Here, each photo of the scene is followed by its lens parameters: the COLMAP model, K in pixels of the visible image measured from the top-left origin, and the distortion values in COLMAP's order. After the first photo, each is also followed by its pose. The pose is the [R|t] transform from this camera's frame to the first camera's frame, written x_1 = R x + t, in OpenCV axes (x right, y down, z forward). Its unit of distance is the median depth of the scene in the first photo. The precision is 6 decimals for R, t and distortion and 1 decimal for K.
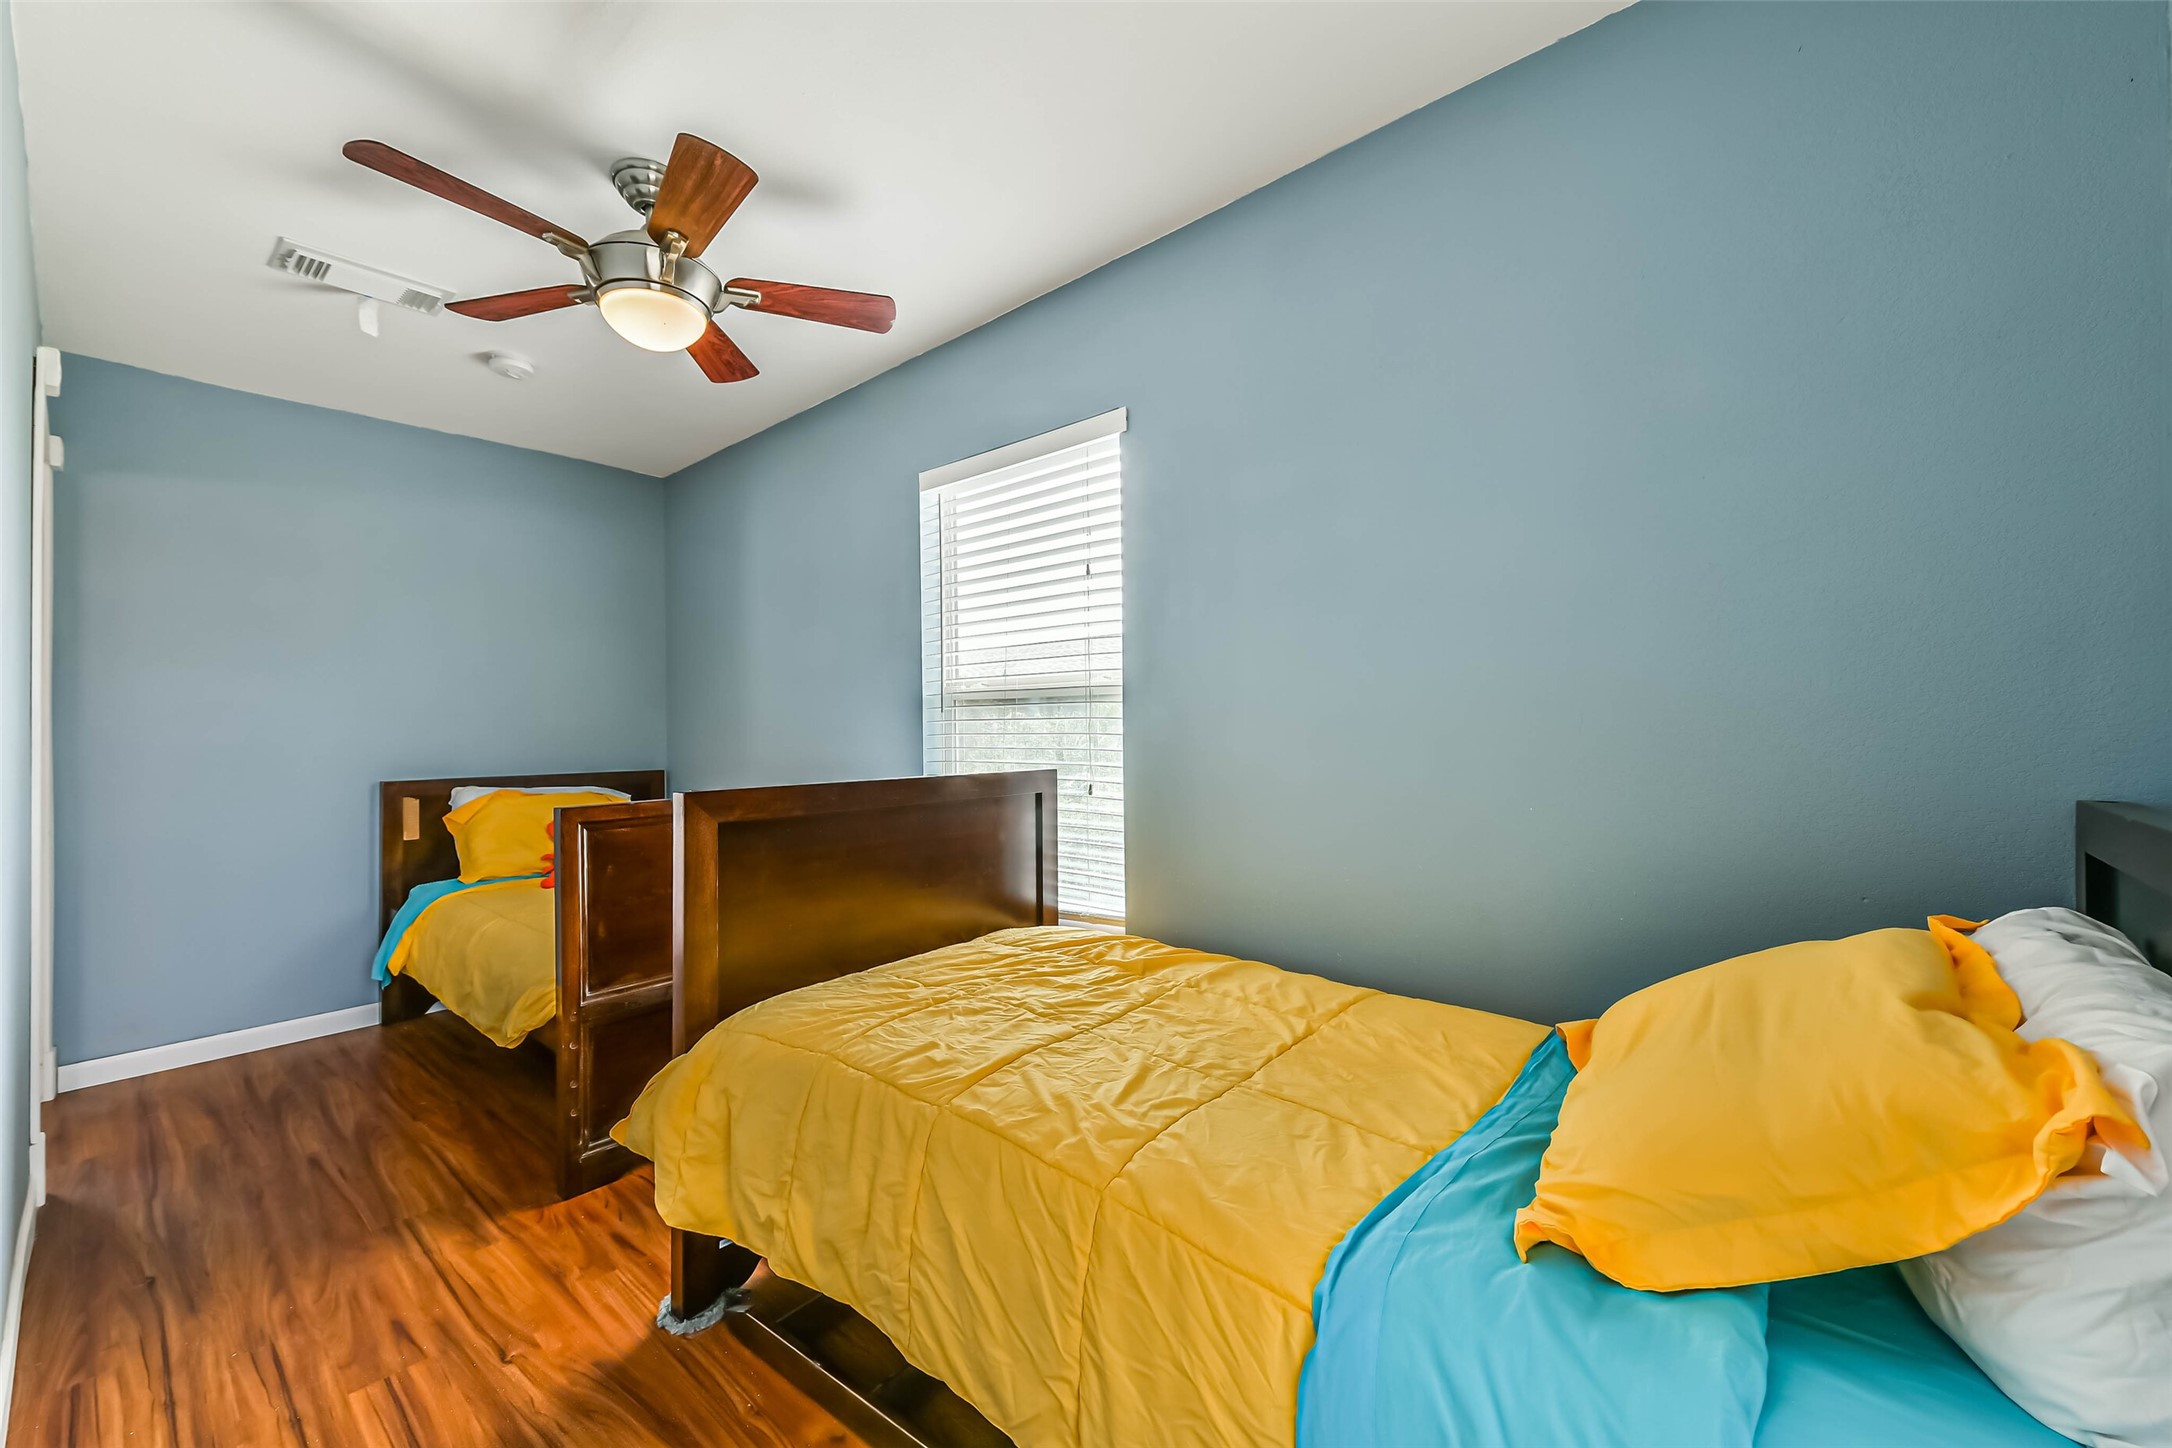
lens RADIAL K [[851.2, 0, 1082.5], [0, 851.2, 739.1], [0, 0, 1]] dist [0.001393, -0.000020]
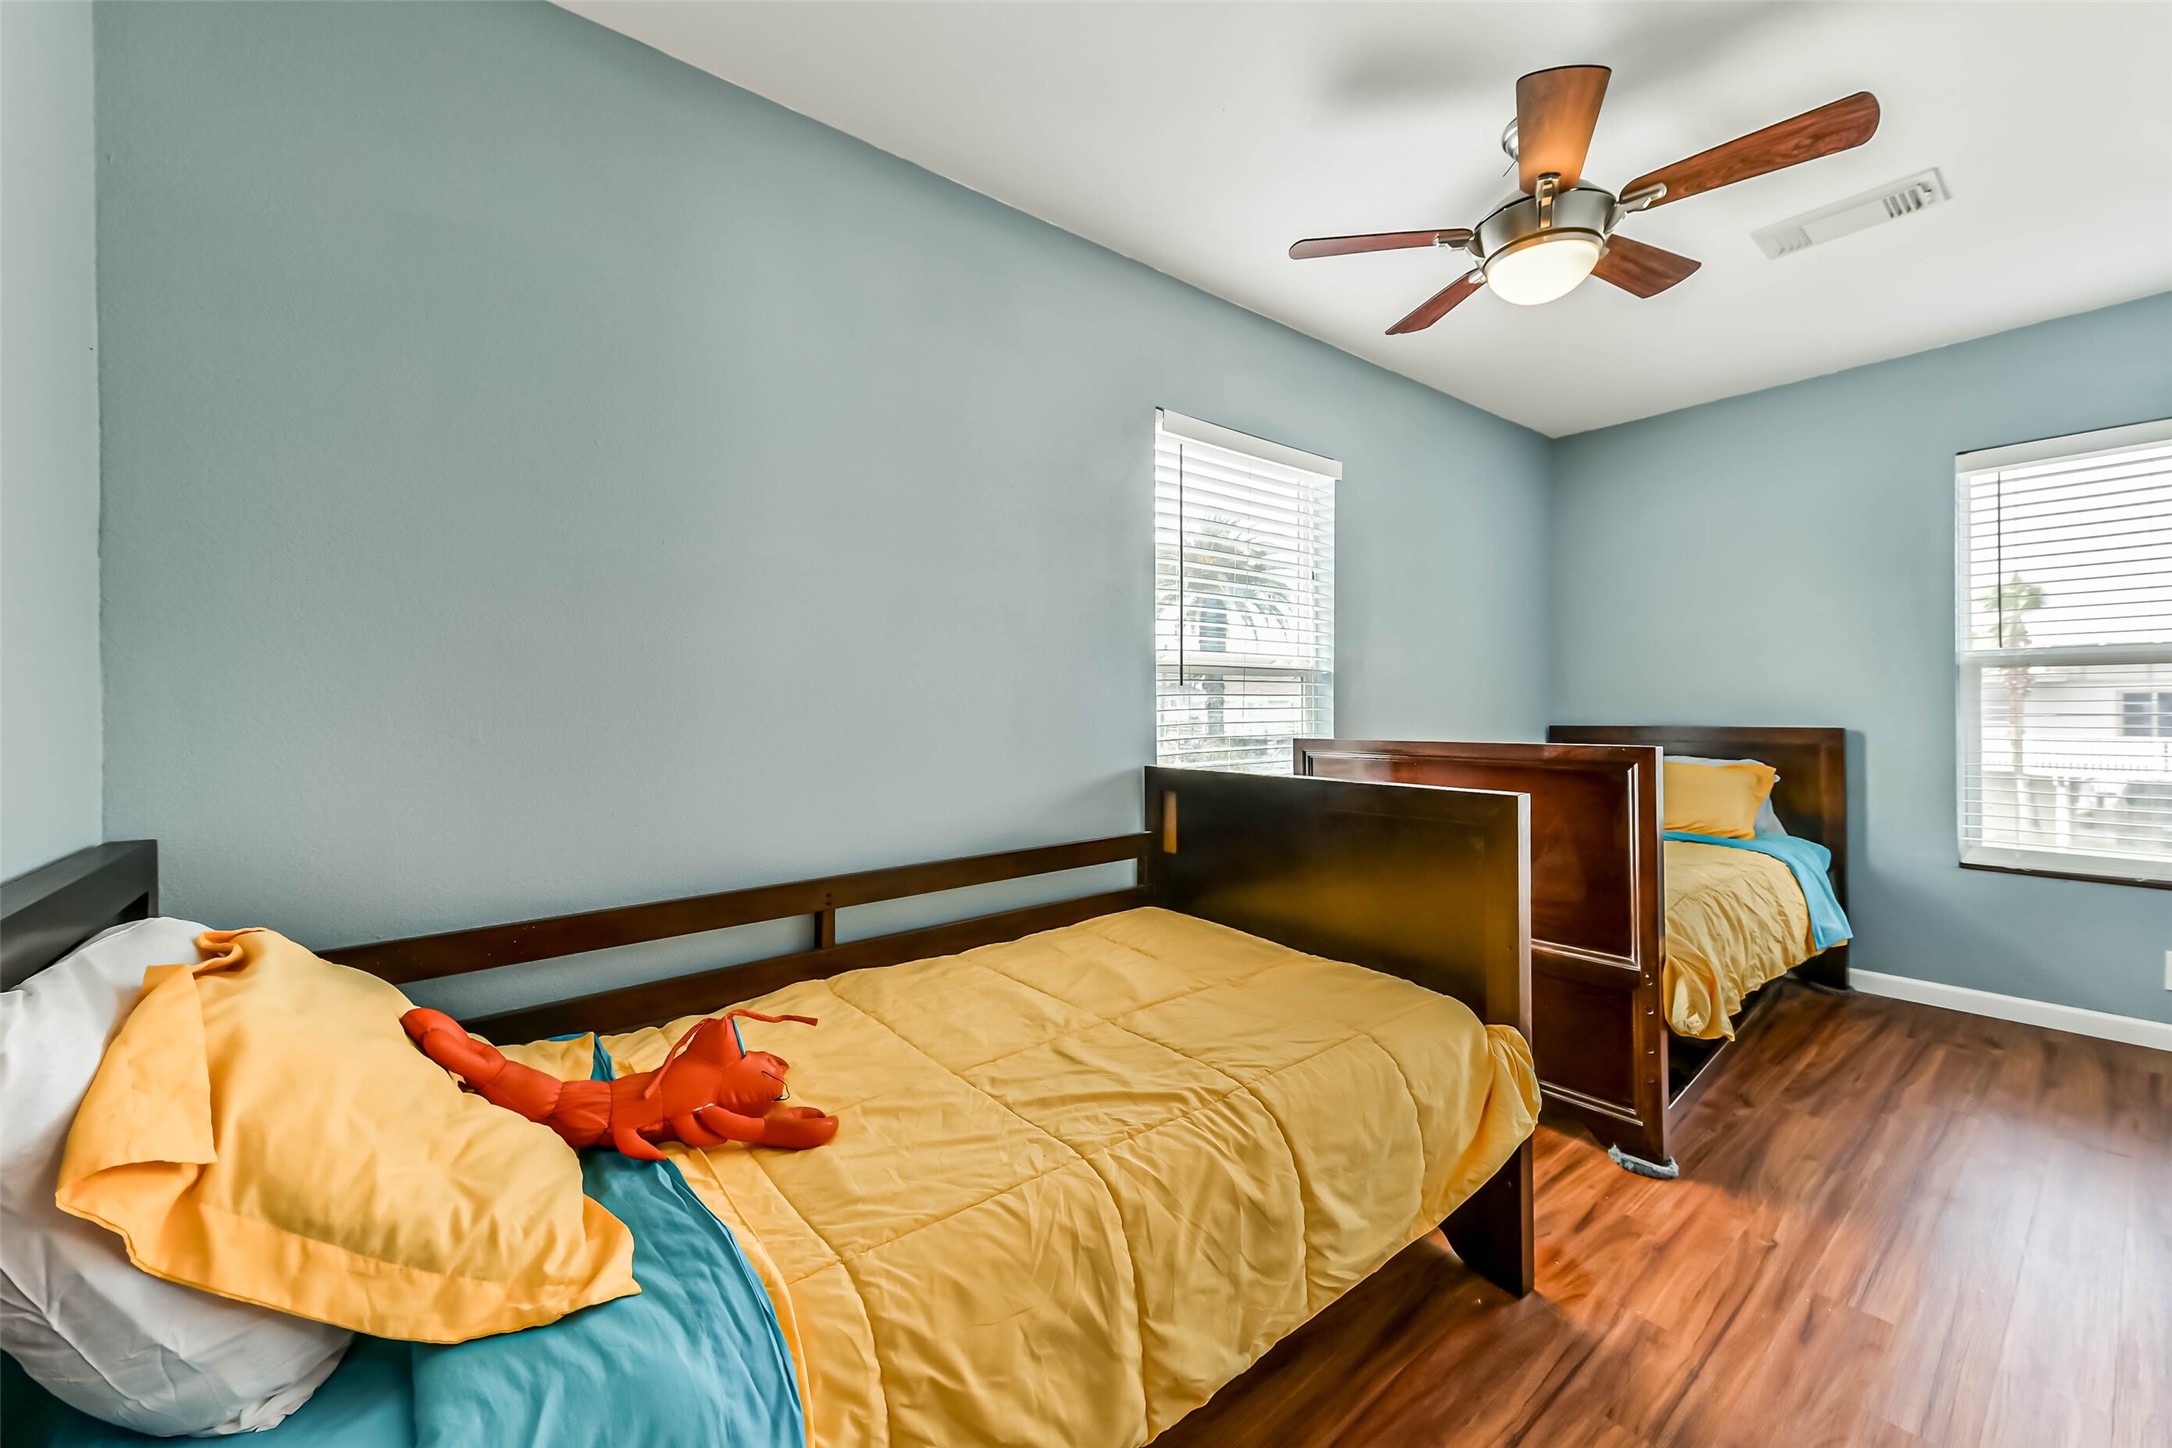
lens RADIAL K [[853.7, 0, 1099.2], [0, 853.7, 720.7], [0, 0, 1]] dist [0.003732, 0.000117]
pose [[0.169557, -0.007141, 0.985495, -1.632747], [0.006198, 0.999962, 0.006179, 0.002942], [-0.985501, 0.005060, 0.169595, 1.407304]]
